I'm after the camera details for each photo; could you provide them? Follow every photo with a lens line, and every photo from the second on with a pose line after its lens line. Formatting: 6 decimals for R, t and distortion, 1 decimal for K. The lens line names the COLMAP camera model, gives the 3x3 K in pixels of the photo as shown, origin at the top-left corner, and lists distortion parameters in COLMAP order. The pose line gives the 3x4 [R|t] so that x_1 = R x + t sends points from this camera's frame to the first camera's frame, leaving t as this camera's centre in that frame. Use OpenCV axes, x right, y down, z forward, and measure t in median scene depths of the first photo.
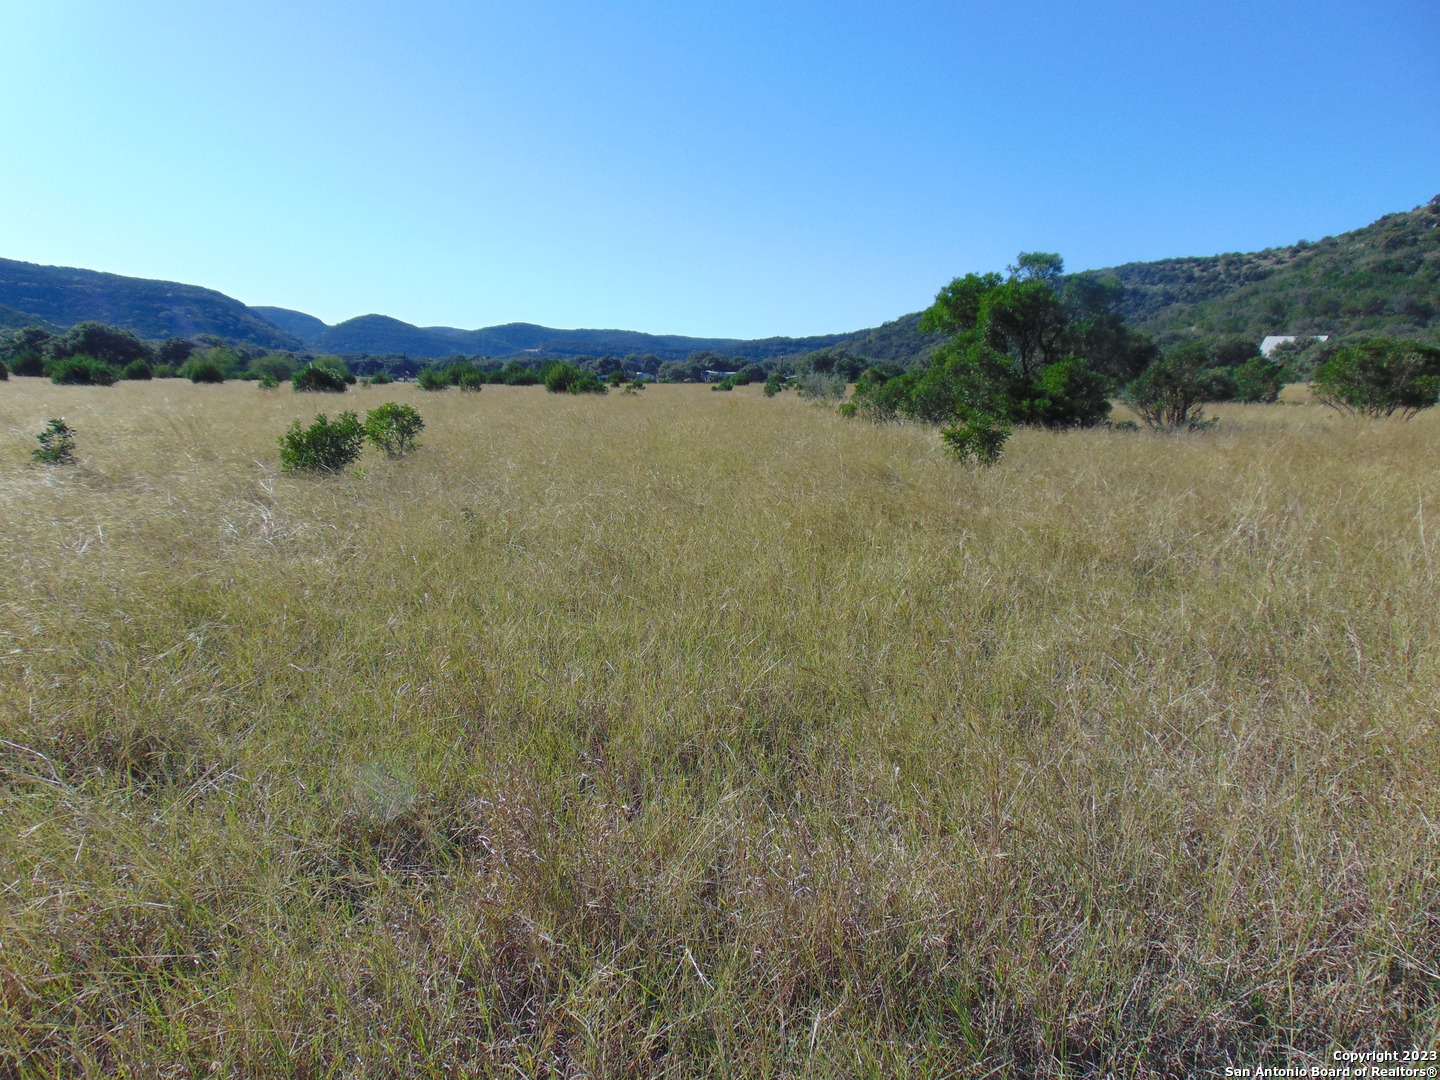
lens RADIAL K [[1089.3, 0, 708.1], [0, 1089.3, 546.3], [0, 0, 1]] dist [-0.029946, 0.080521]
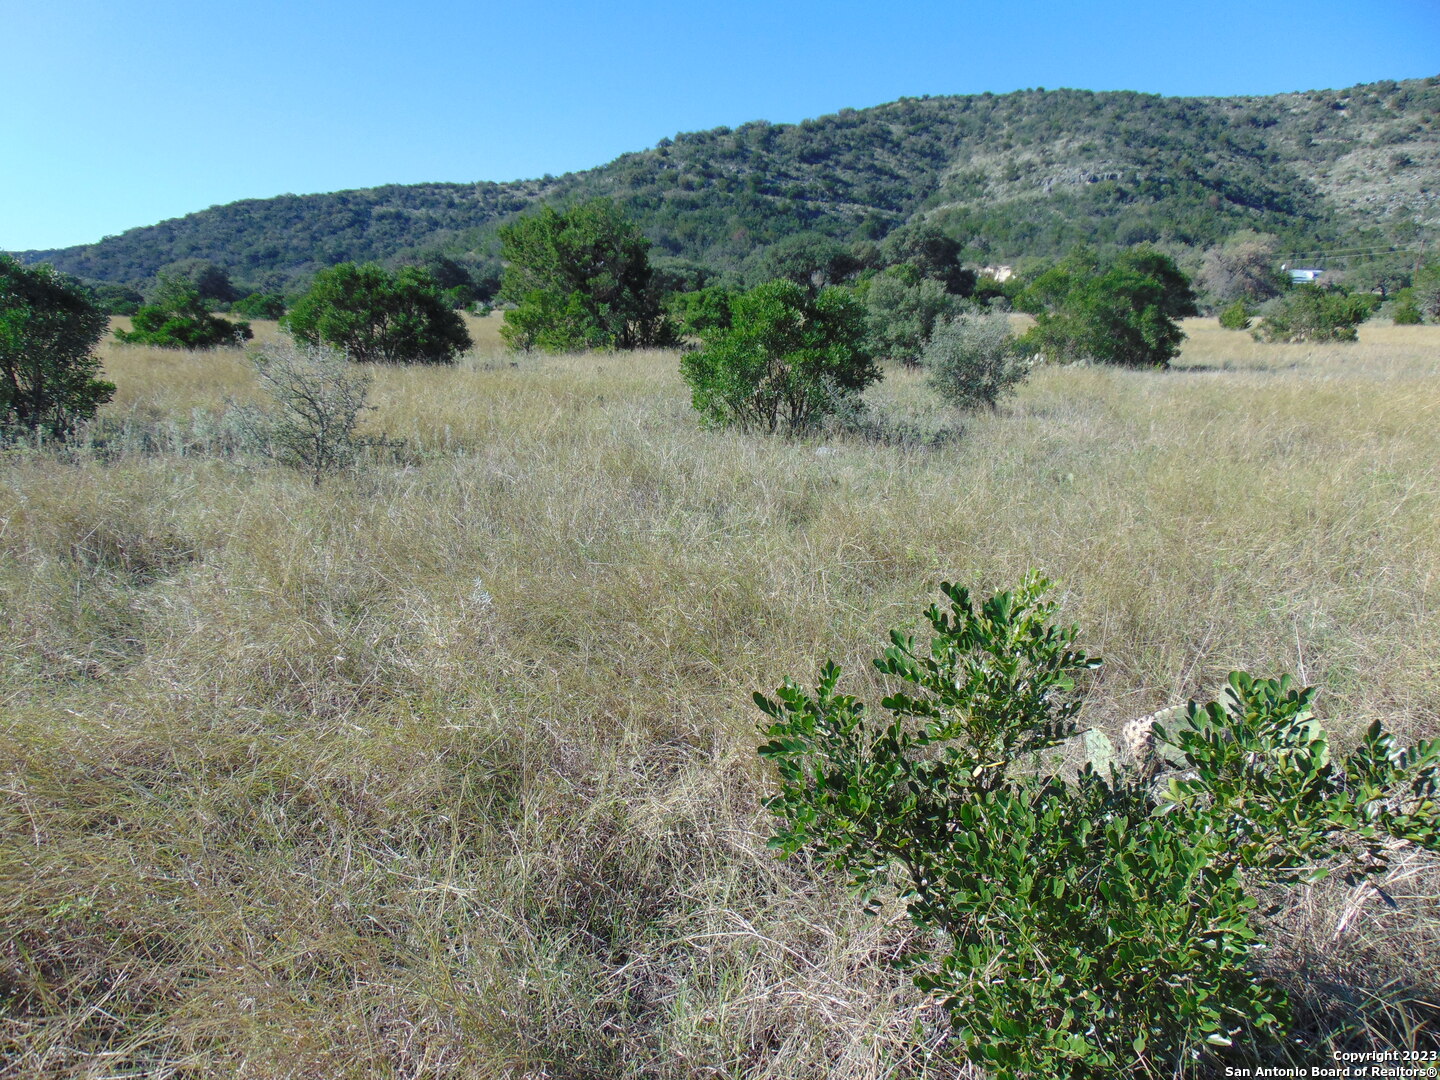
lens RADIAL K [[1089.3, 0, 714.2], [0, 1089.3, 549.1], [0, 0, 1]] dist [-0.029946, 0.080521]
pose [[0.795095, -0.126457, 0.593155, 0.011266], [0.087084, 0.991690, 0.094691, -0.010079], [-0.600200, -0.023634, 0.799500, 0.065881]]
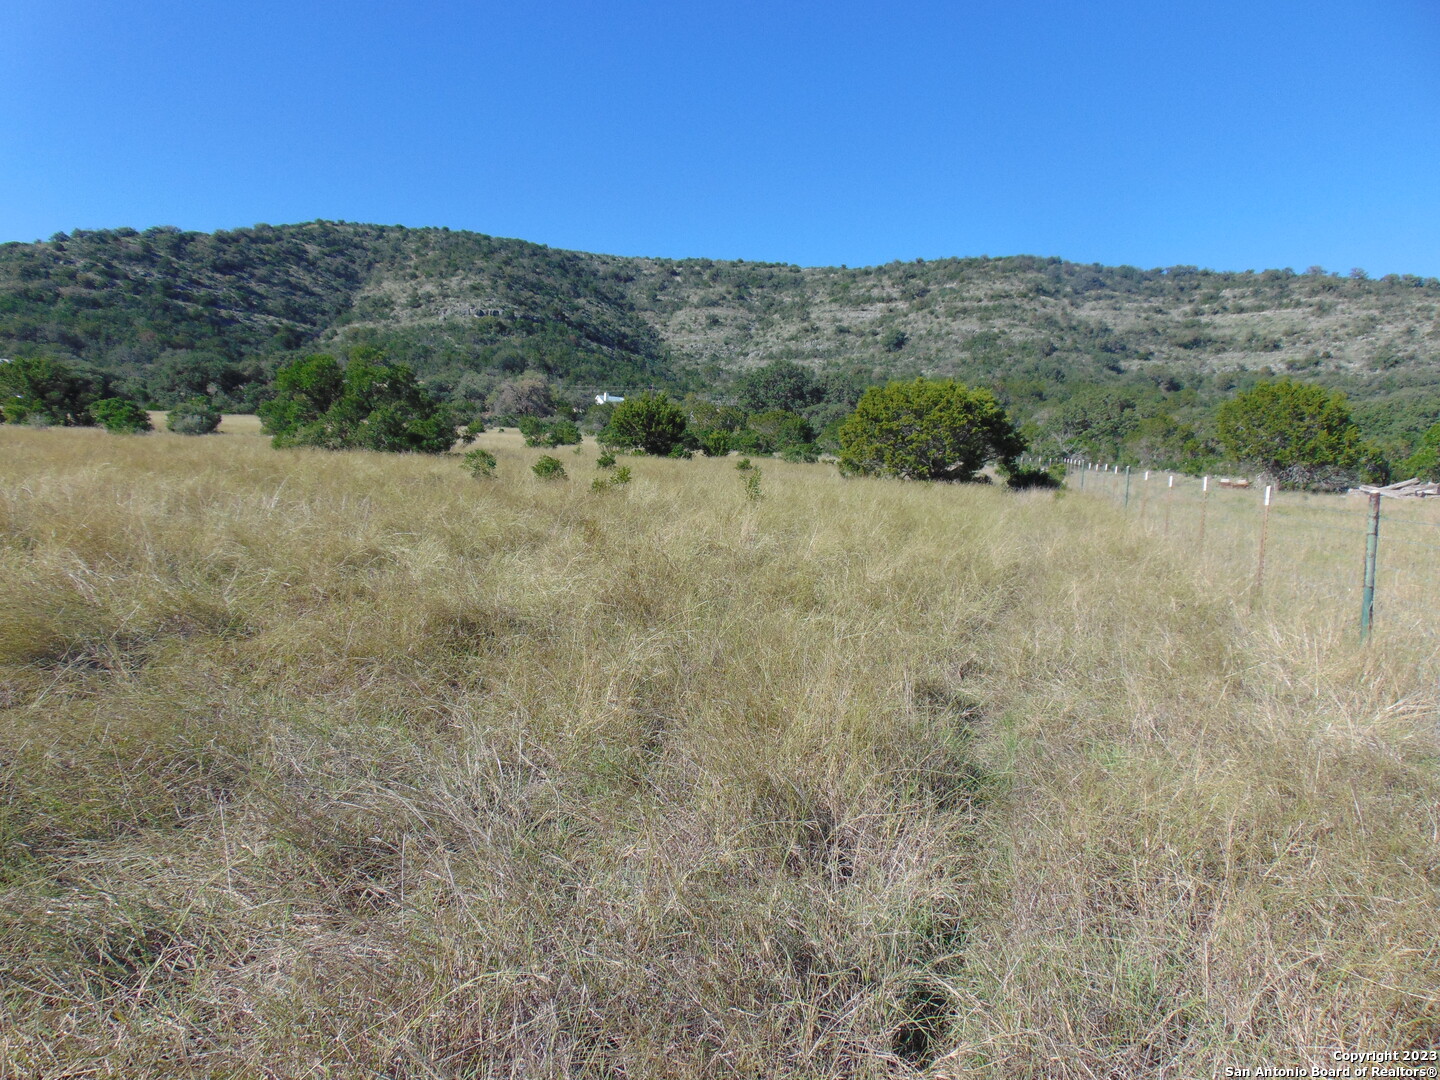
lens RADIAL K [[1089.3, 0, 719.0], [0, 1089.3, 539.2], [0, 0, 1]] dist [-0.029946, 0.080521]
pose [[0.408038, -0.072351, 0.910093, -0.042365], [0.095040, 0.994805, 0.036474, 0.000085], [-0.908005, 0.071613, 0.412795, -0.005154]]
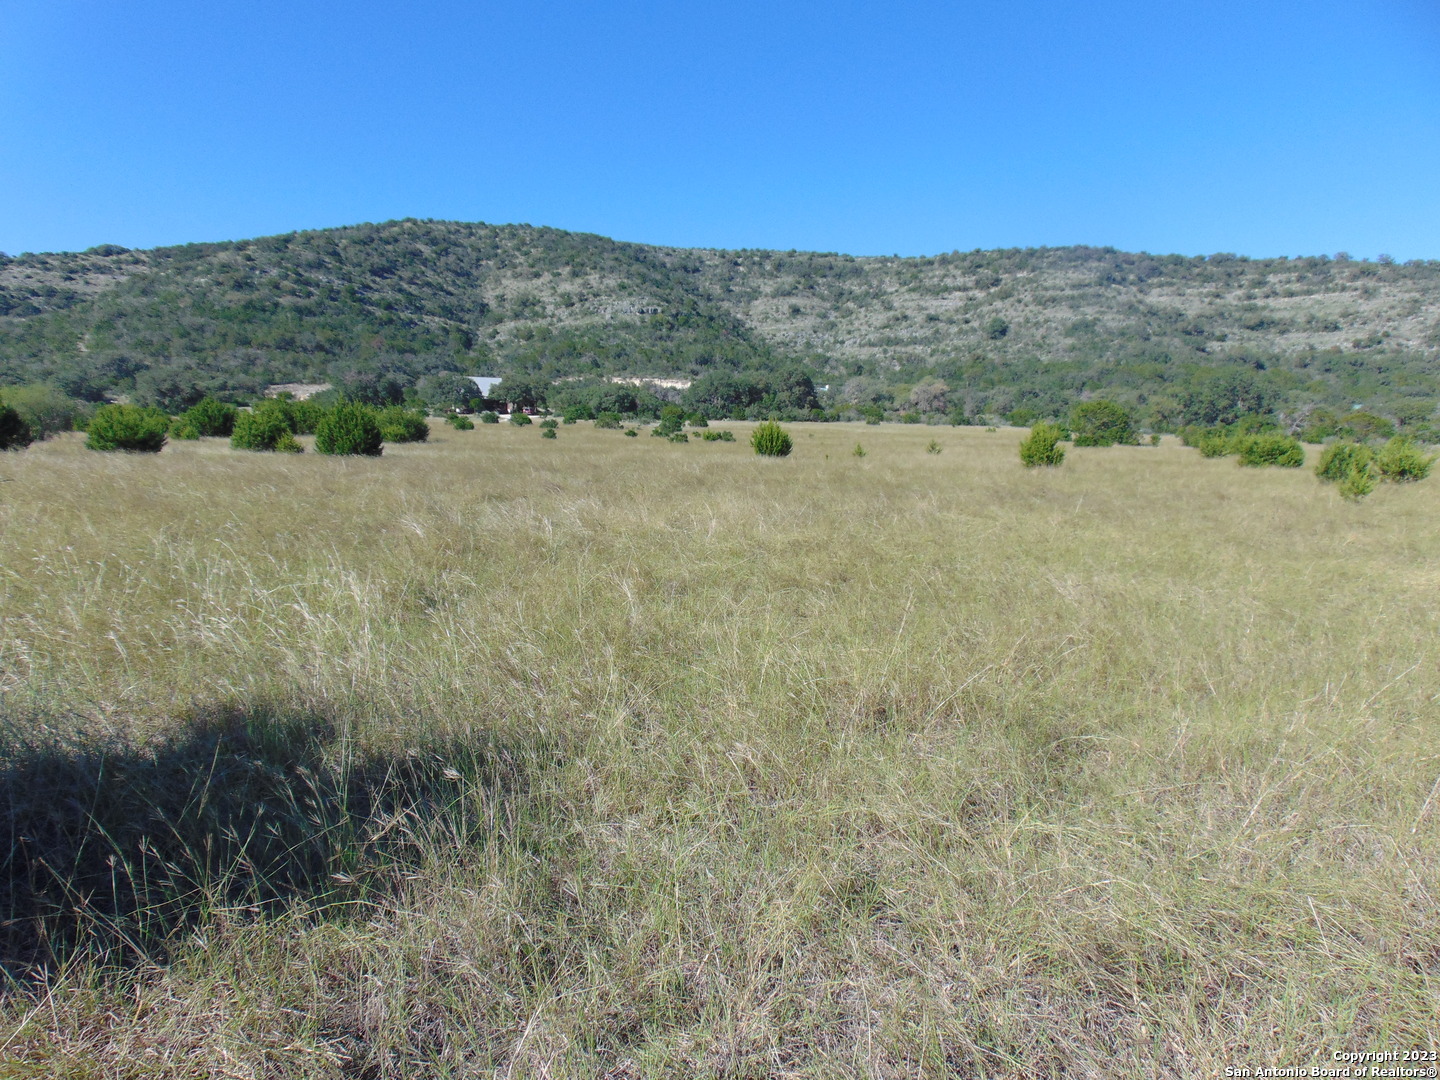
lens RADIAL K [[1089.3, 0, 709.8], [0, 1089.3, 548.9], [0, 0, 1]] dist [-0.029946, 0.080521]
pose [[0.332995, -0.113404, 0.936084, -0.169851], [0.124007, 0.989386, 0.075748, -0.021654], [-0.934739, 0.090857, 0.343523, 0.124010]]
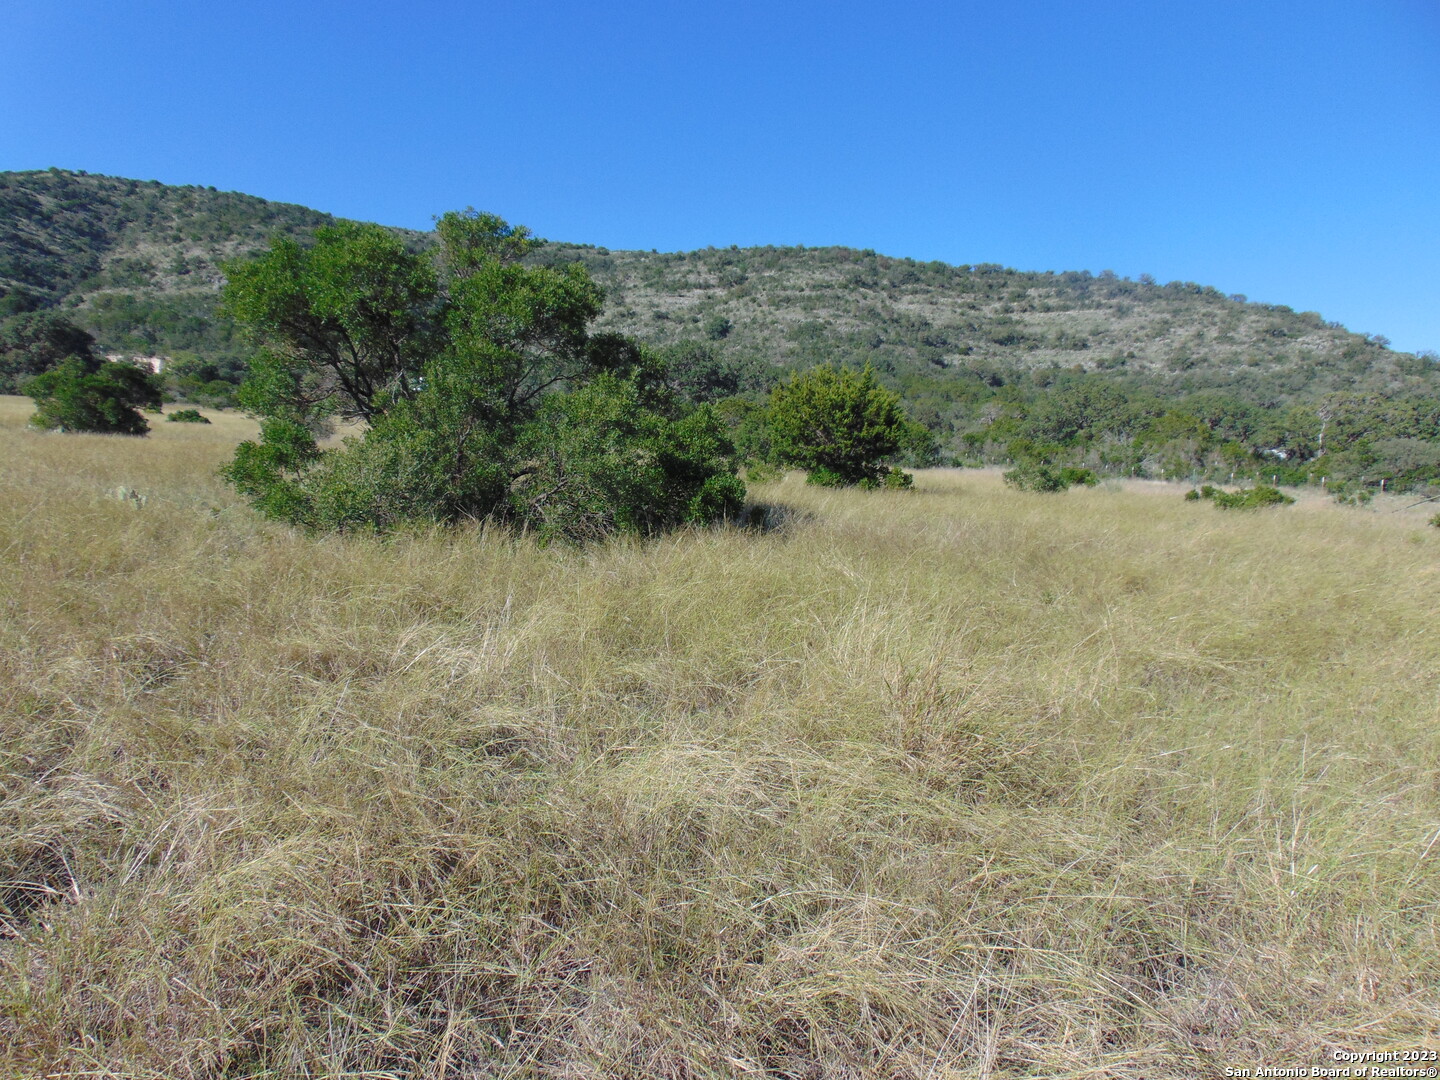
lens RADIAL K [[1089.3, 0, 717.0], [0, 1089.3, 536.7], [0, 0, 1]] dist [-0.029946, 0.080521]
pose [[0.222174, -0.081664, 0.971581, -0.012207], [0.092169, 0.993783, 0.062454, -0.005333], [-0.970641, 0.075674, 0.228320, 0.032439]]
